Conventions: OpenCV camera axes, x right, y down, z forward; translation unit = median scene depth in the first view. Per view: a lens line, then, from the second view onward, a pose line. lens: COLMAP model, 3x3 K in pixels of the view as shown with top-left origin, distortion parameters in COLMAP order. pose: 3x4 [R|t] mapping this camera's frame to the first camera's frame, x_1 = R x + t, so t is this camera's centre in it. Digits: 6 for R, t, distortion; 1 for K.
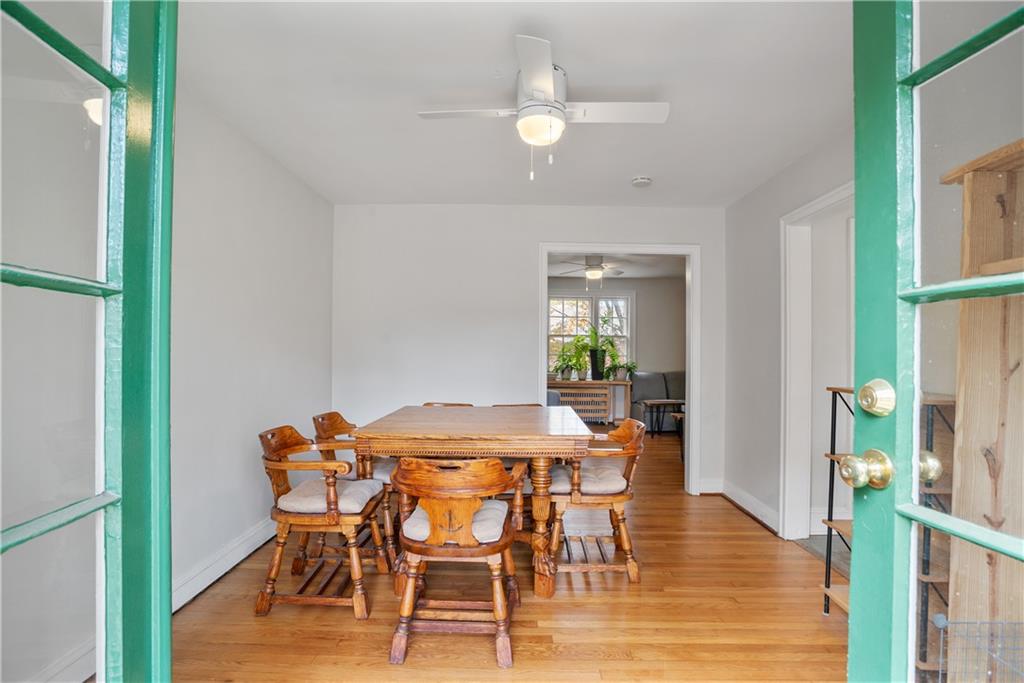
lens RADIAL K [[509.4, 0, 534.2], [0, 509.4, 354.6], [0, 0, 1]] dist [-0.048685, 0.016518]
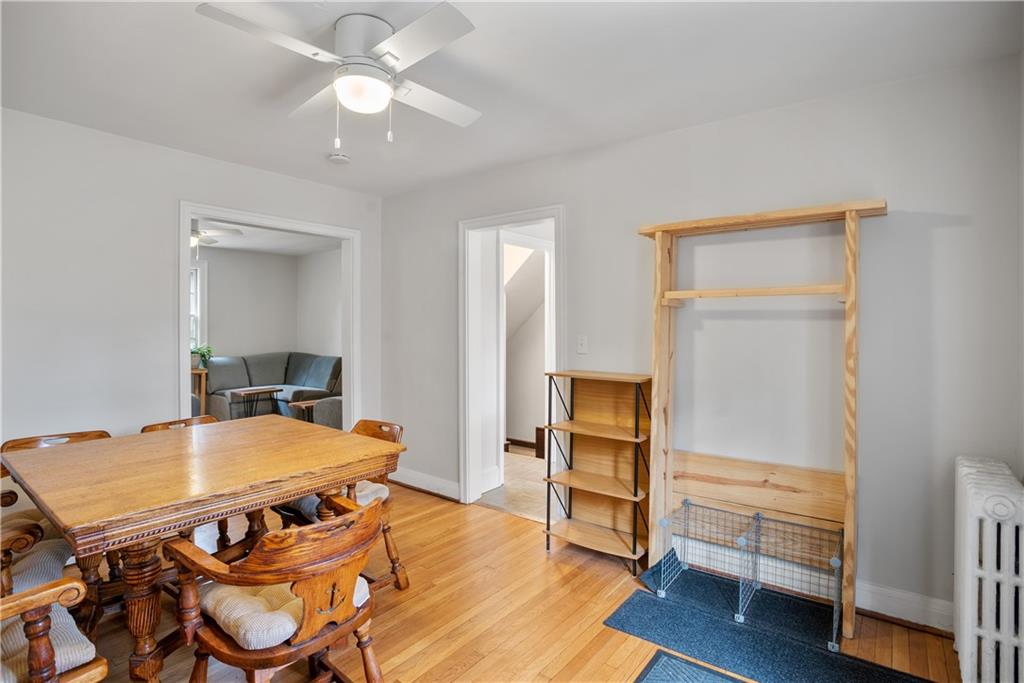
lens RADIAL K [[509.4, 0, 523.1], [0, 509.4, 331.3], [0, 0, 1]] dist [-0.048685, 0.016518]
pose [[0.609214, -0.015211, 0.792860, -0.469818], [0.007071, 0.999880, 0.013749, -0.058780], [-0.792974, -0.002770, 0.609249, 0.267154]]
